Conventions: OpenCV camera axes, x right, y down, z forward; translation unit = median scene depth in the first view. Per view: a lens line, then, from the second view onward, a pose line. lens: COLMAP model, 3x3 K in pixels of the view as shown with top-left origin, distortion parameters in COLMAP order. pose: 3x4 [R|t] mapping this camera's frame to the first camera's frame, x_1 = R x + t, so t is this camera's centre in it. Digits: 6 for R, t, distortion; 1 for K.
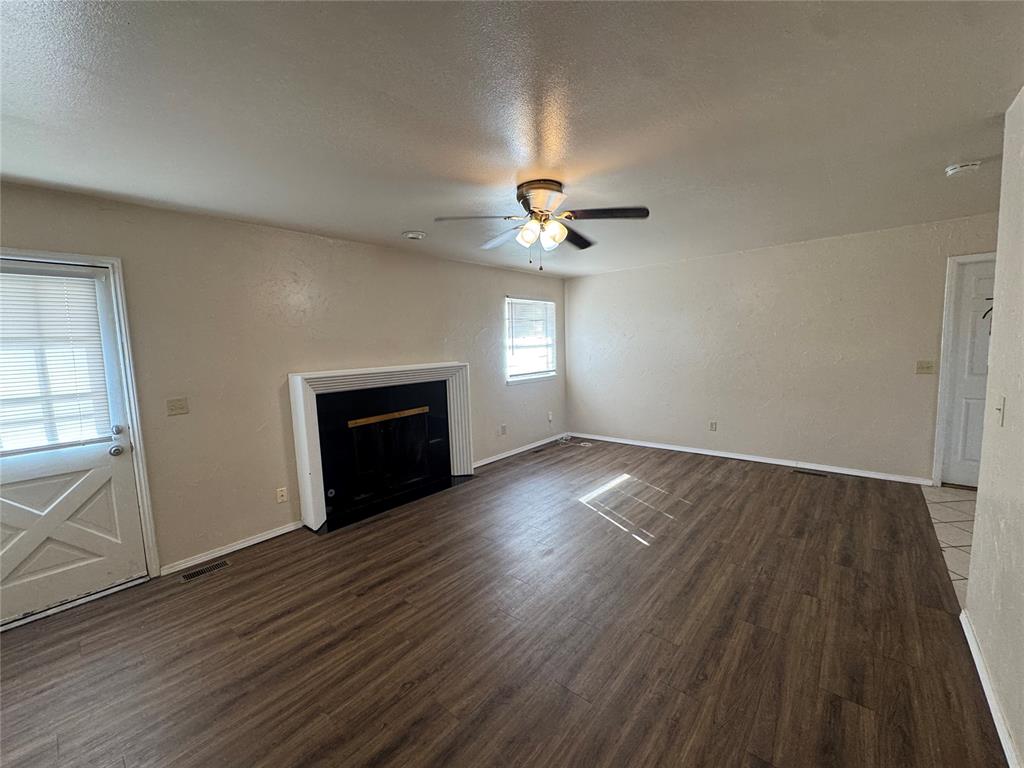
lens RADIAL K [[414.3, 0, 513.6], [0, 414.3, 385.7], [0, 0, 1]] dist [-0.003545, -0.000342]
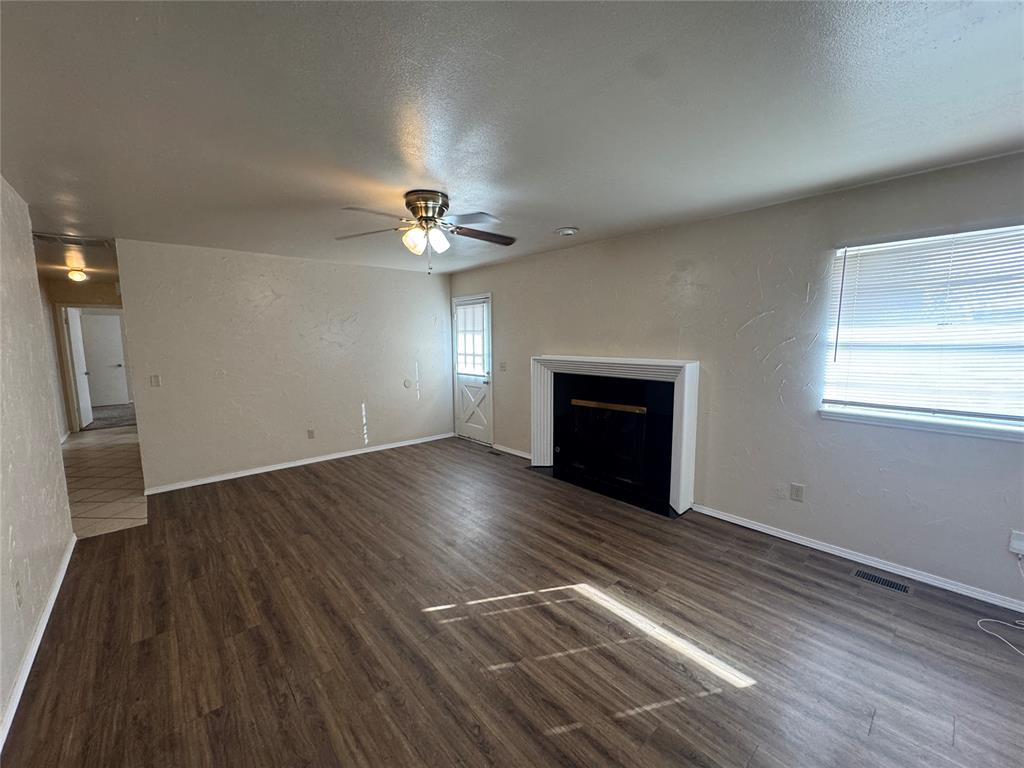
lens RADIAL K [[414.3, 0, 513.6], [0, 414.3, 385.7], [0, 0, 1]] dist [-0.003545, -0.000342]
pose [[-0.146374, 0.149952, -0.977798, 0.965153], [-0.087996, 0.982552, 0.163854, -0.162875], [0.985308, 0.110026, -0.130625, 1.185167]]
